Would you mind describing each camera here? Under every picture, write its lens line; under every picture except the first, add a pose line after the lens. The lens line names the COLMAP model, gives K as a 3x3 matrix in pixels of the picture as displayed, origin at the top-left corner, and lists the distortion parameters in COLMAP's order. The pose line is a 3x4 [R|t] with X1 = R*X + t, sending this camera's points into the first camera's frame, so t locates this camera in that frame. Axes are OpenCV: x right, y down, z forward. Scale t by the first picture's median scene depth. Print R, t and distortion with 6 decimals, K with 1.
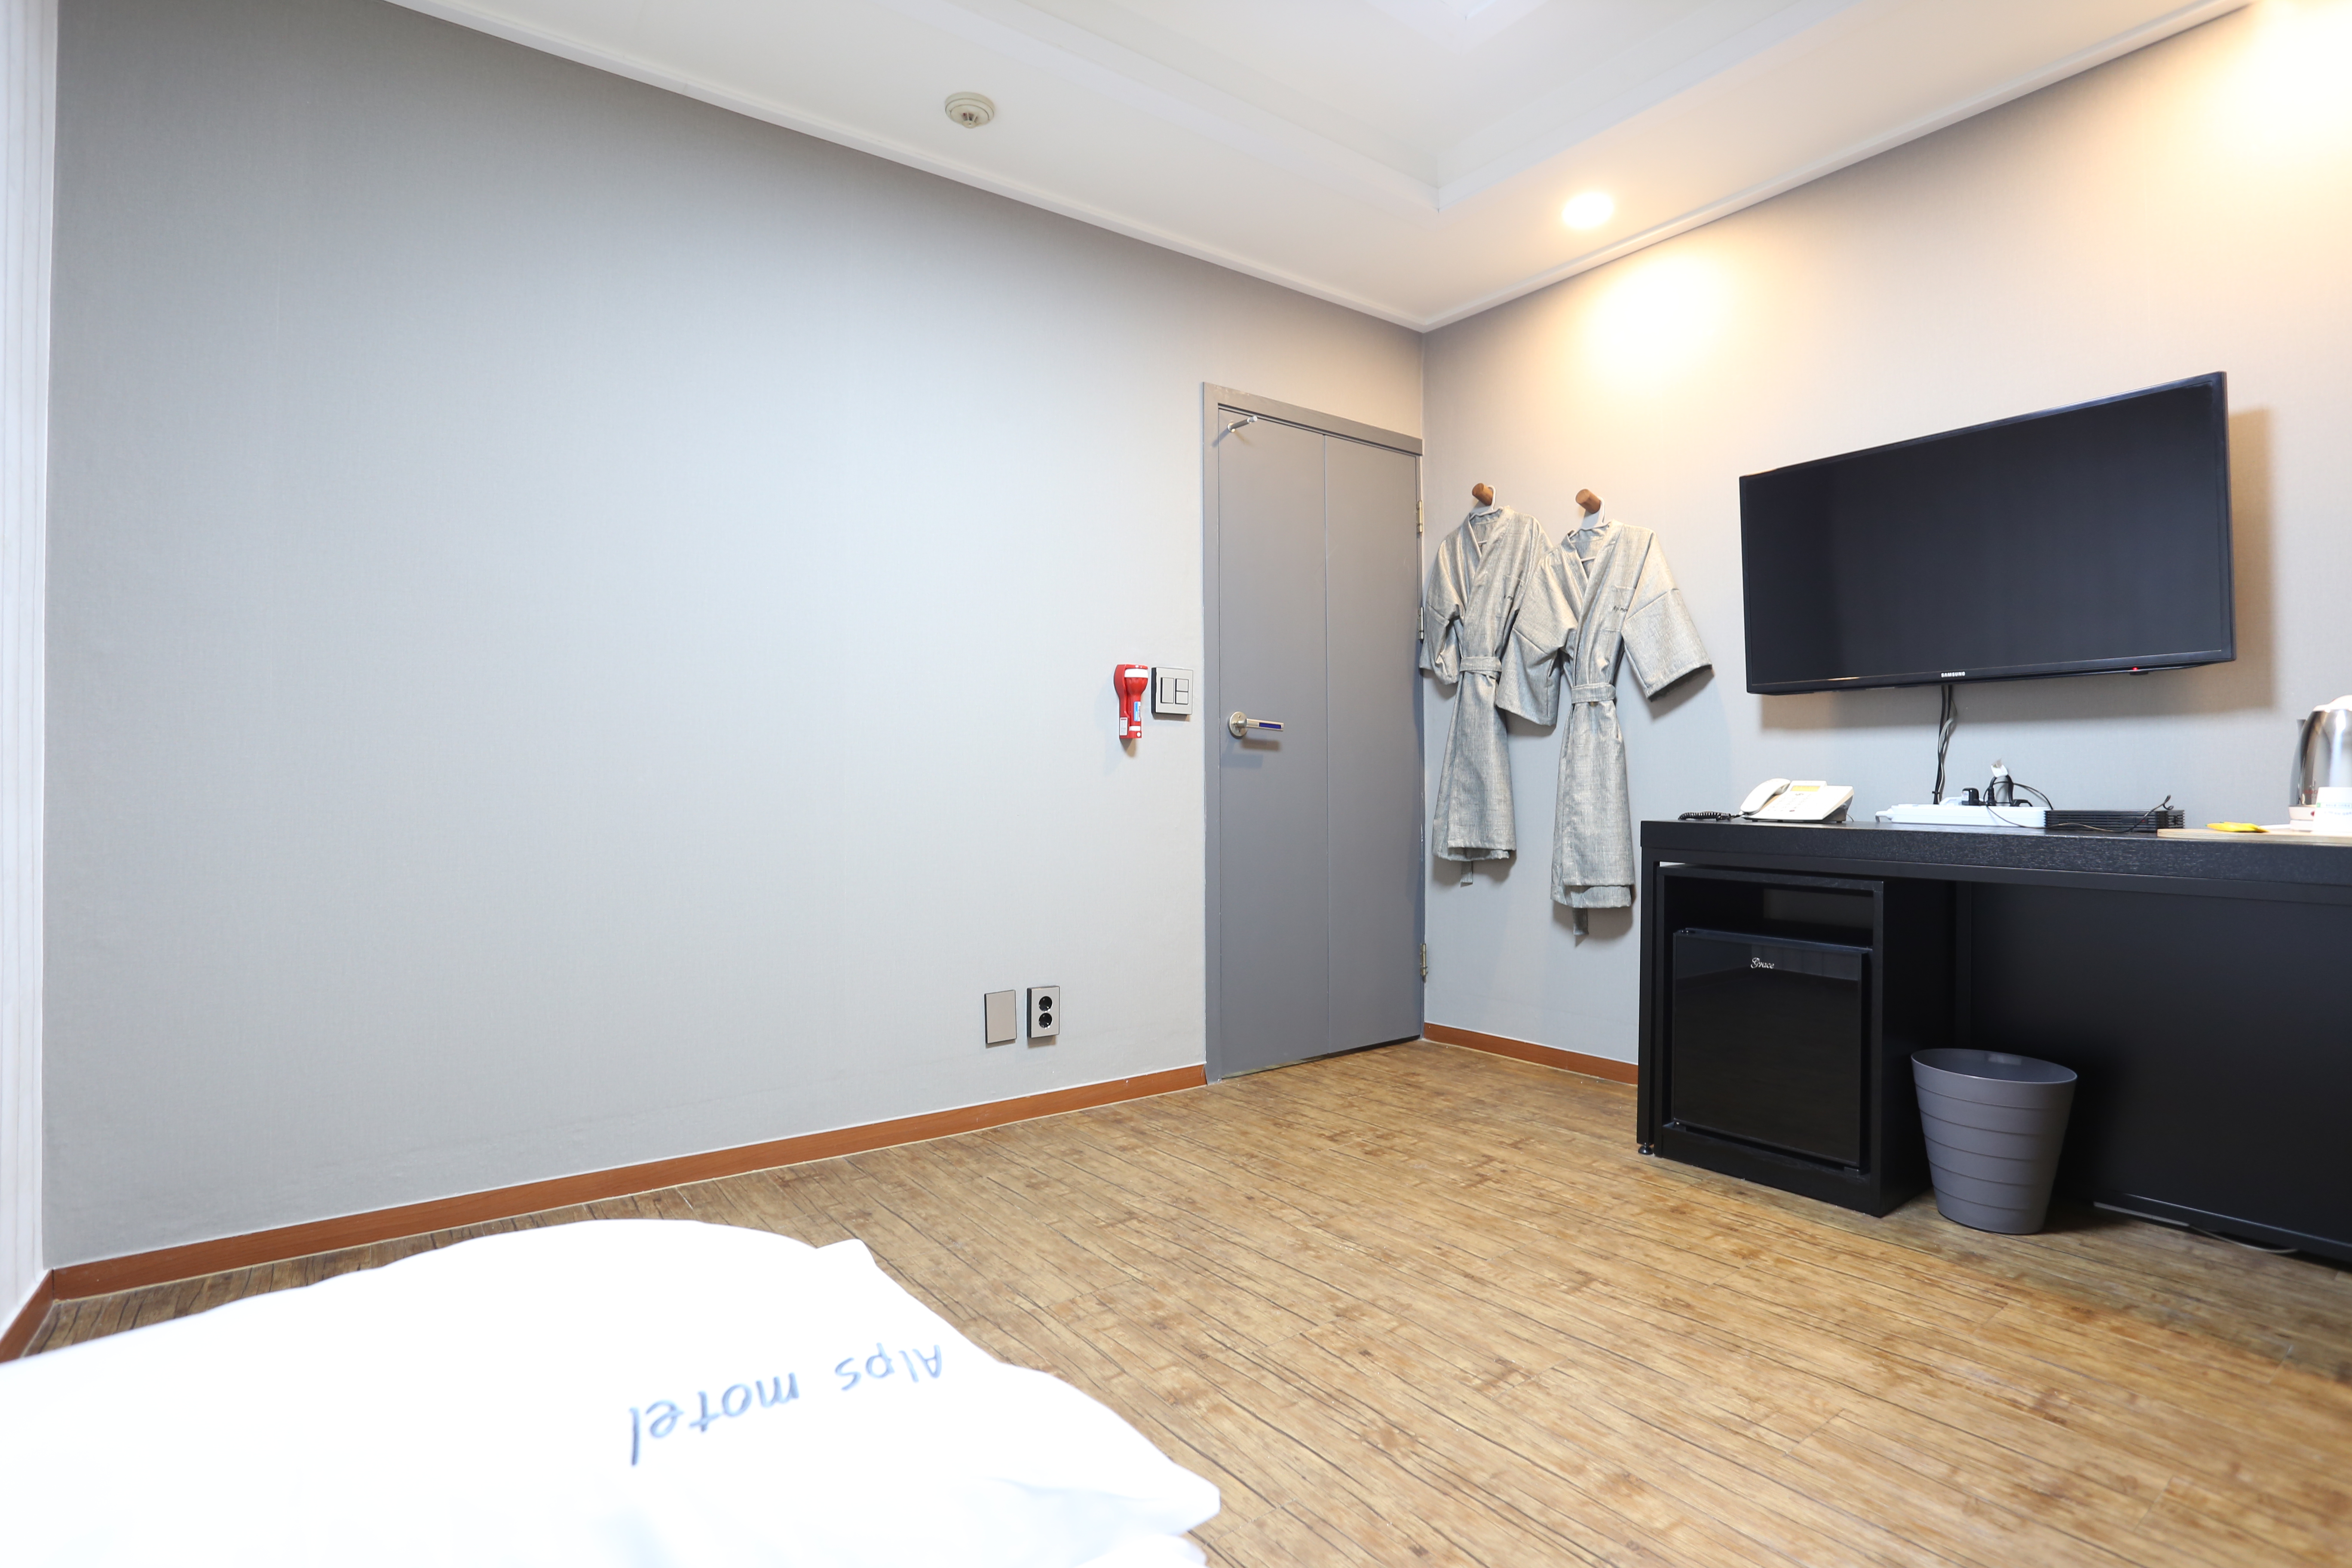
lens RADIAL K [[1136.2, 0, 1164.8], [0, 1136.2, 770.6], [0, 0, 1]] dist [-0.084872, 0.042950]
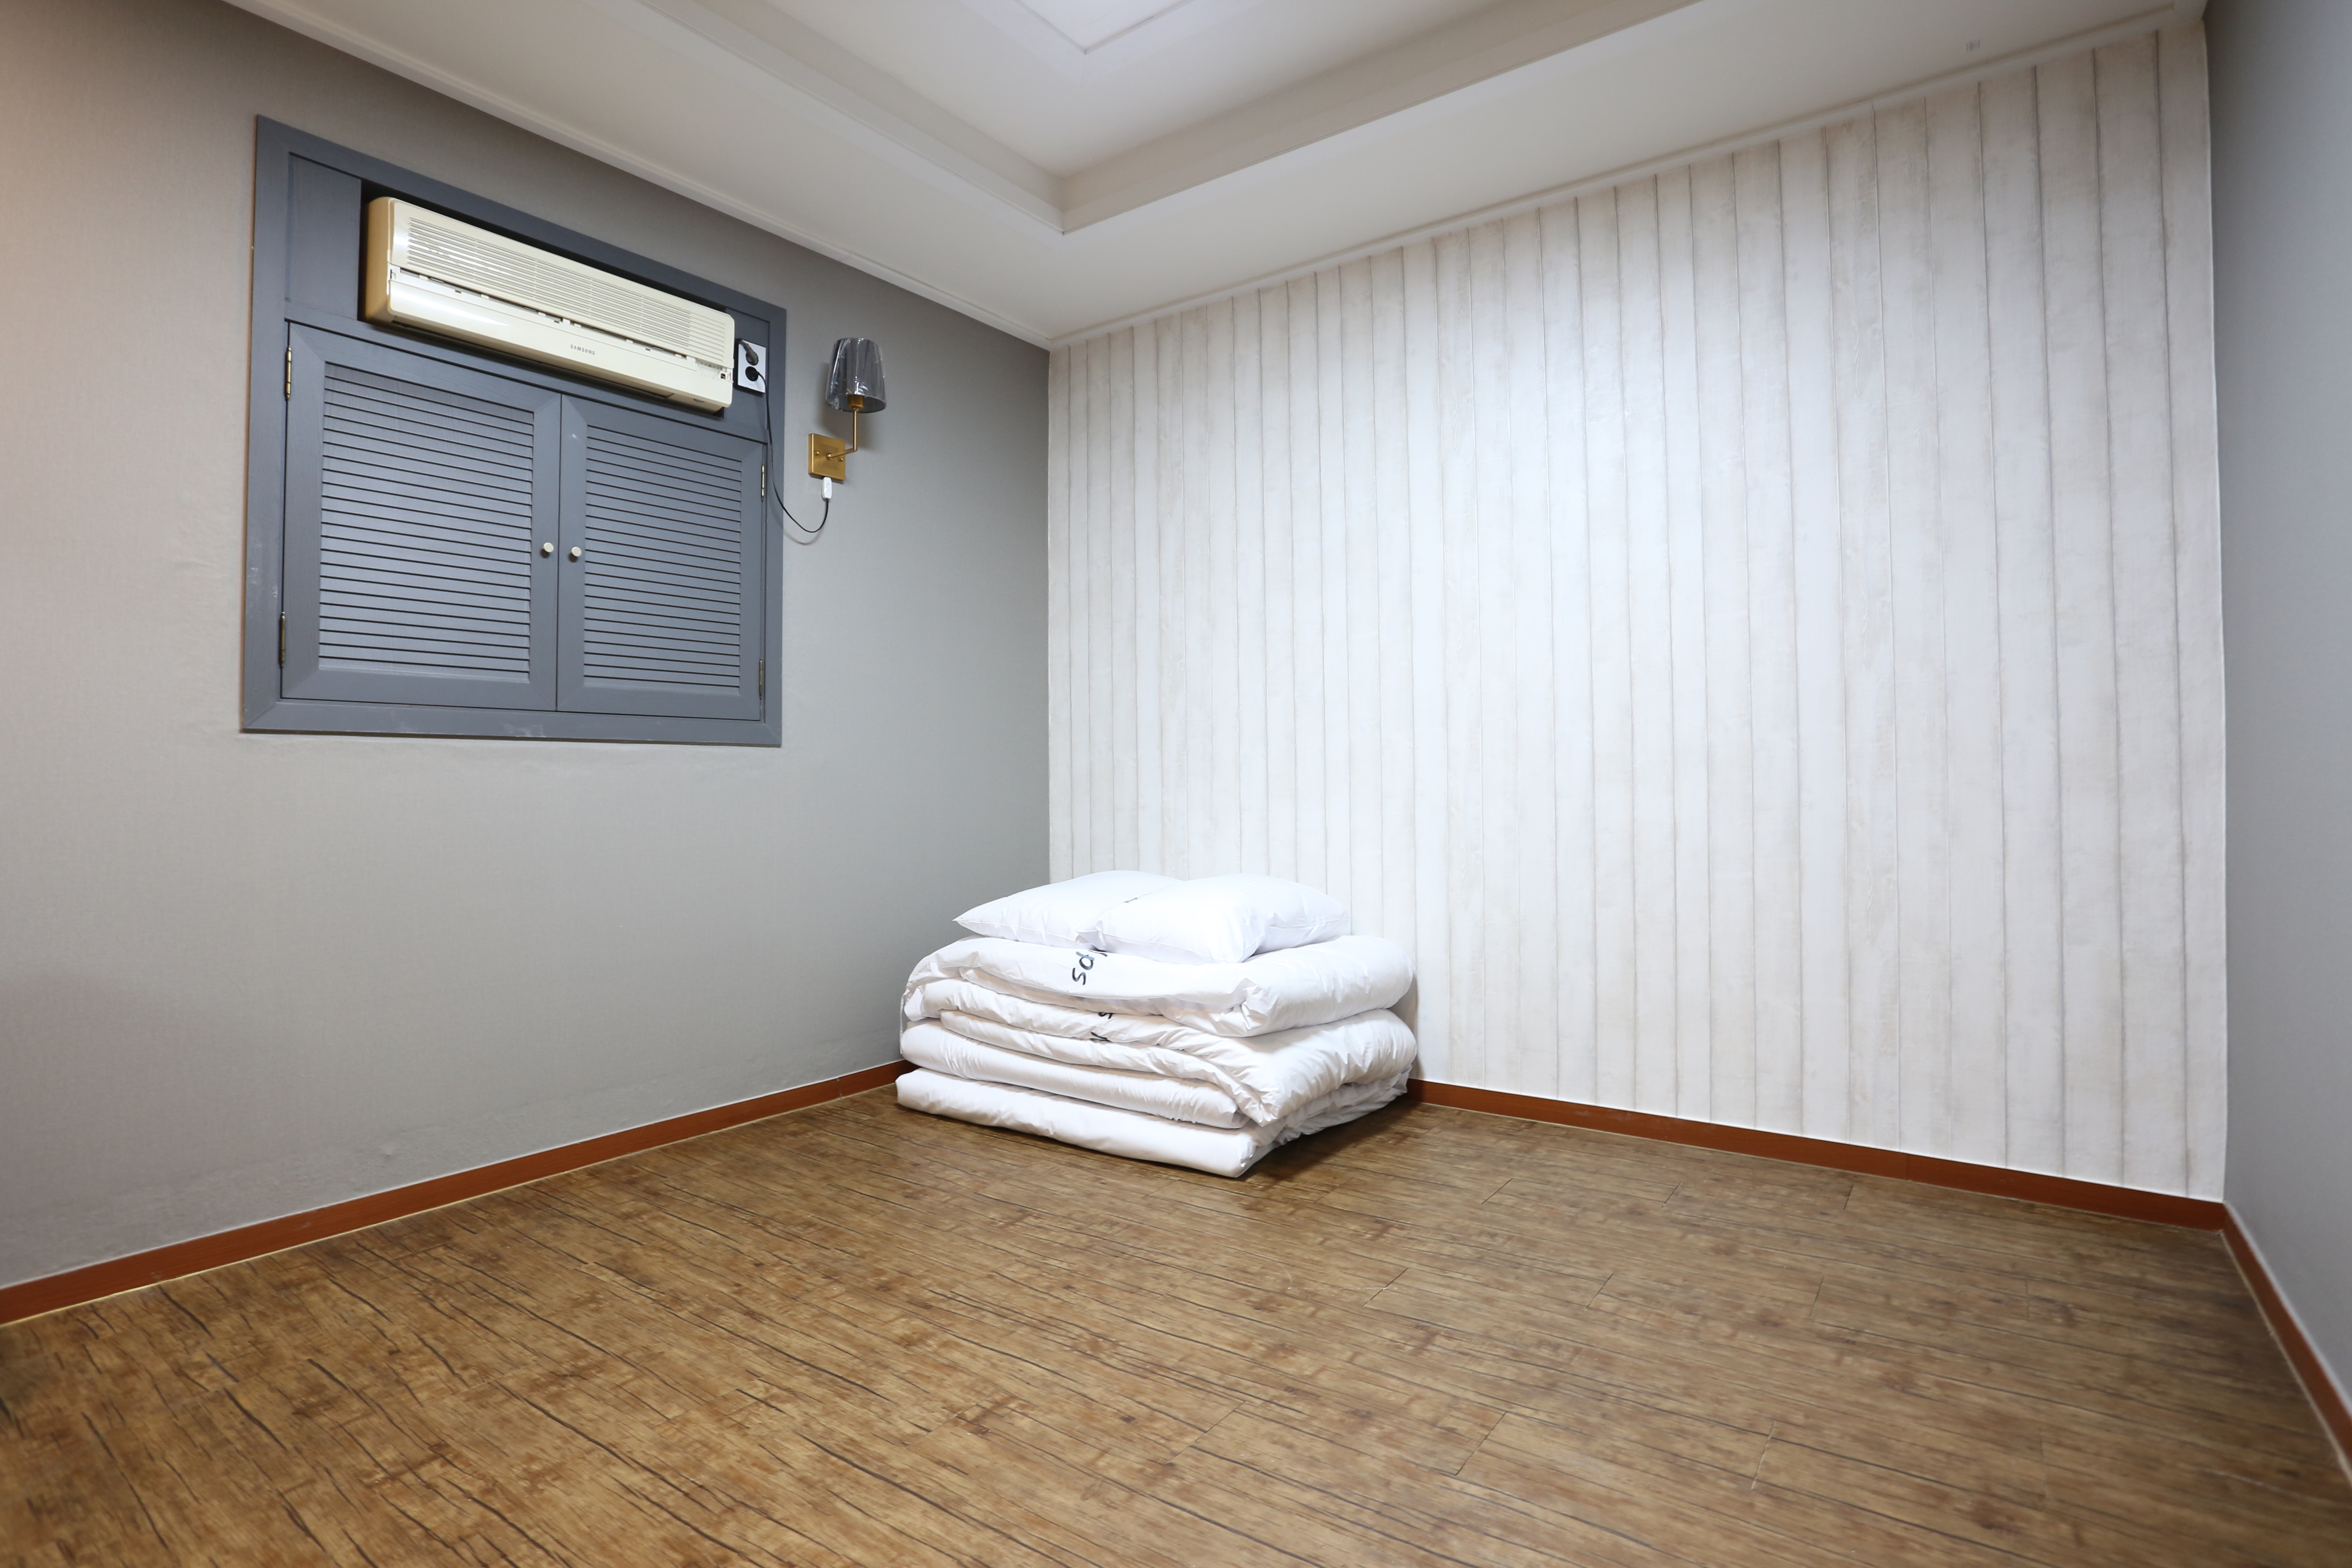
lens RADIAL K [[1136.2, 0, 1164.8], [0, 1136.2, 770.6], [0, 0, 1]] dist [-0.084872, 0.042950]
pose [[-0.953182, 0.005196, -0.302353, 0.435126], [0.010029, 0.999846, -0.014434, 0.002085], [0.302231, -0.016790, -0.953087, 1.931542]]
